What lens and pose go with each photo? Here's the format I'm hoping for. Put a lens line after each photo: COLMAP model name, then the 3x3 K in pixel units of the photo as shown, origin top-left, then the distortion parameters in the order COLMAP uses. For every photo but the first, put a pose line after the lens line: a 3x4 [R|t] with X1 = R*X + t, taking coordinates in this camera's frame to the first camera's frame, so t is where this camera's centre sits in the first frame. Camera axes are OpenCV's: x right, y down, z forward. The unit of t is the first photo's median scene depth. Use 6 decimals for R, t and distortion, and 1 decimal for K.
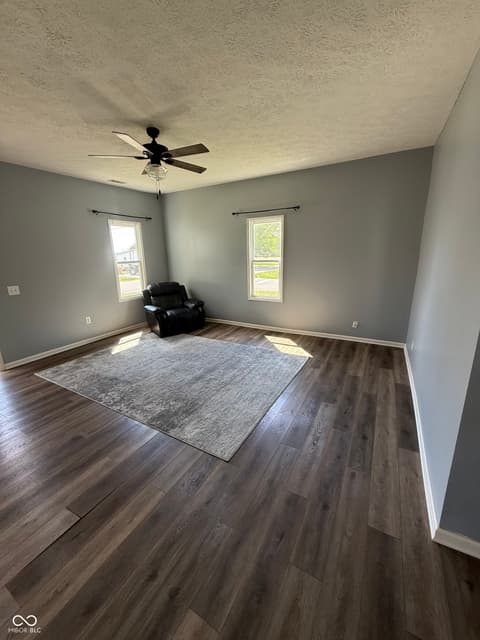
lens RADIAL K [[253.8, 0, 240.8], [0, 253.8, 318.2], [0, 0, 1]] dist [0.000820, 0.000117]
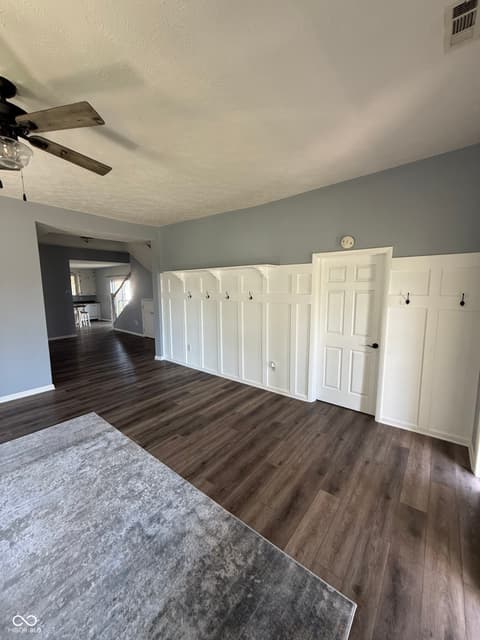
lens RADIAL K [[253.8, 0, 240.8], [0, 253.8, 318.2], [0, 0, 1]] dist [0.000820, 0.000117]
pose [[-0.985338, 0.011526, 0.170221, -0.691263], [0.072724, 0.930910, 0.357936, -0.295148], [-0.154335, 0.365067, -0.918100, 1.154349]]
